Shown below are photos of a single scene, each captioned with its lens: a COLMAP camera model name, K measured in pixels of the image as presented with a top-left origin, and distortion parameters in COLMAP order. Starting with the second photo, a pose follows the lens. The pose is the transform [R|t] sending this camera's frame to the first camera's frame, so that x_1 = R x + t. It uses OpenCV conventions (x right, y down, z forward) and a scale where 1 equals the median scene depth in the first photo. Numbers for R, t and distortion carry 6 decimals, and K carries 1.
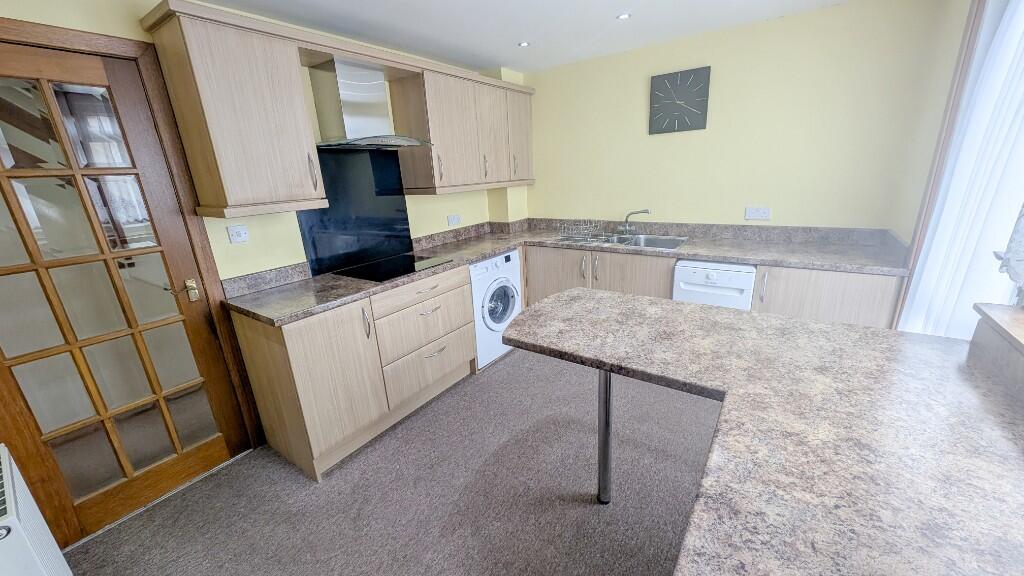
lens RADIAL K [[381.4, 0, 514.2], [0, 381.4, 286.2], [0, 0, 1]] dist [0.001500, -0.000154]
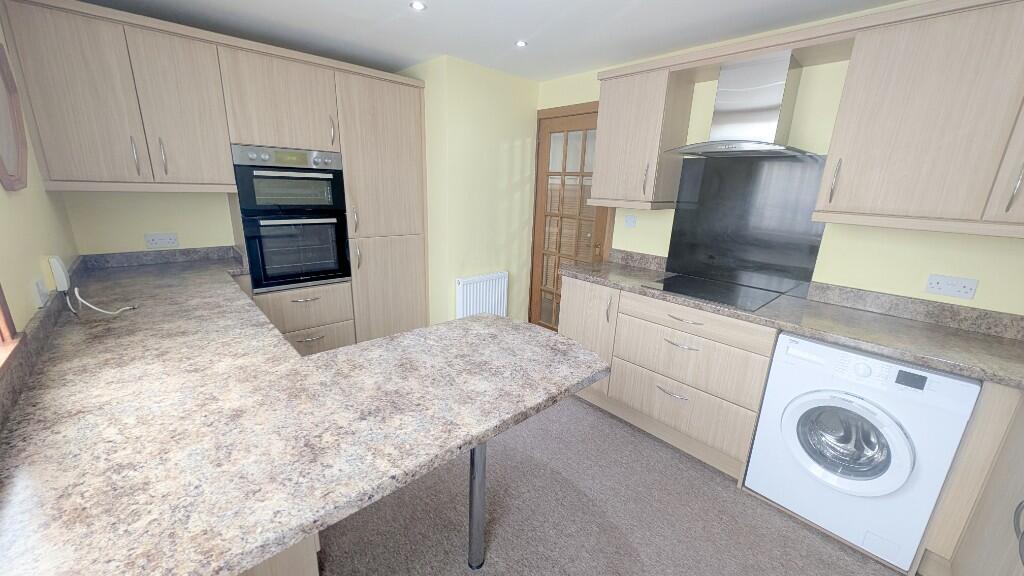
lens RADIAL K [[381.4, 0, 514.7], [0, 381.4, 288.6], [0, 0, 1]] dist [0.001500, -0.000154]
pose [[-0.206529, 0.296511, -0.932431, 1.124550], [-0.314824, 0.882160, 0.350256, -0.419953], [0.926408, 0.365890, -0.088843, 1.253986]]
